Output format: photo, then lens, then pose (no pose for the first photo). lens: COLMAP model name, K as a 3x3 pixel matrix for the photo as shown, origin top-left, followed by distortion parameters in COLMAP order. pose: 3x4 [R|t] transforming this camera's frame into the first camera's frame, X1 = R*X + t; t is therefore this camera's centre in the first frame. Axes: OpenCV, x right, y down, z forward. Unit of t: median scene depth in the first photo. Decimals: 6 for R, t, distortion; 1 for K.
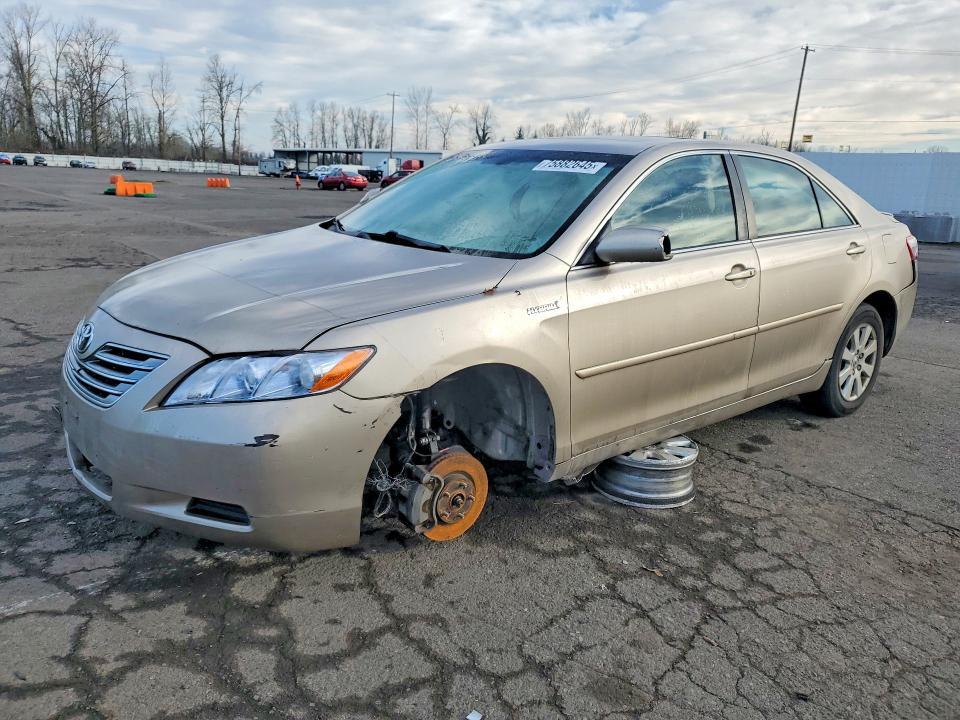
lens RADIAL K [[744.1, 0, 480.4], [0, 744.1, 357.5], [0, 0, 1]] dist [0.006448, 0.007224]
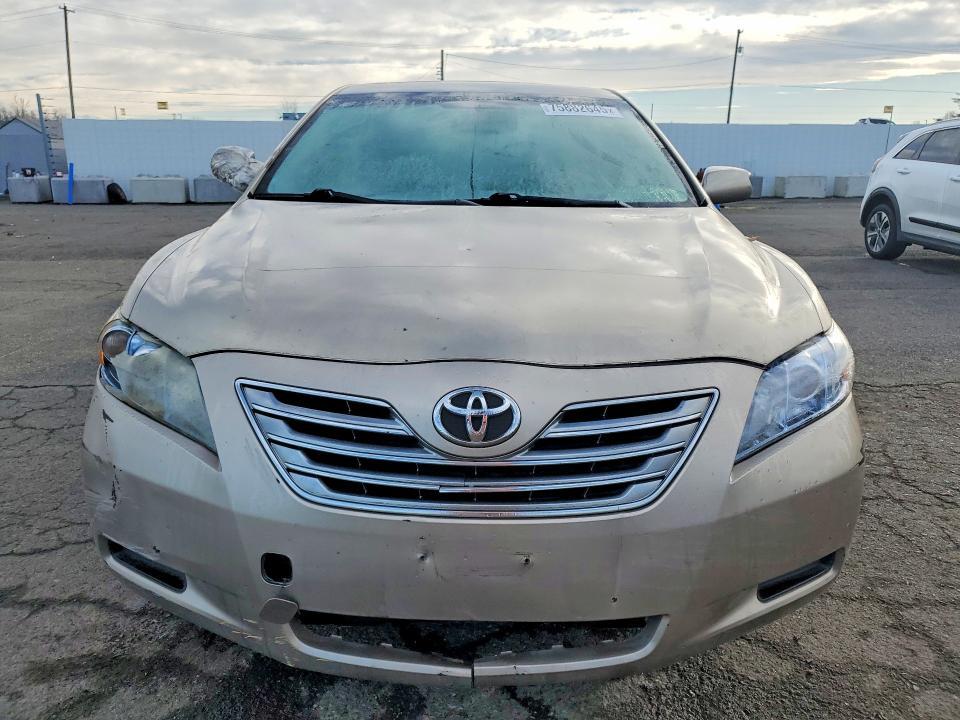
lens RADIAL K [[744.1, 0, 485.6], [0, 744.1, 358.4], [0, 0, 1]] dist [0.006448, 0.007224]
pose [[0.627160, -0.229471, 0.744321, -0.740489], [0.201519, 0.970883, 0.129521, -0.108972], [-0.752370, 0.068764, 0.655142, 0.529576]]
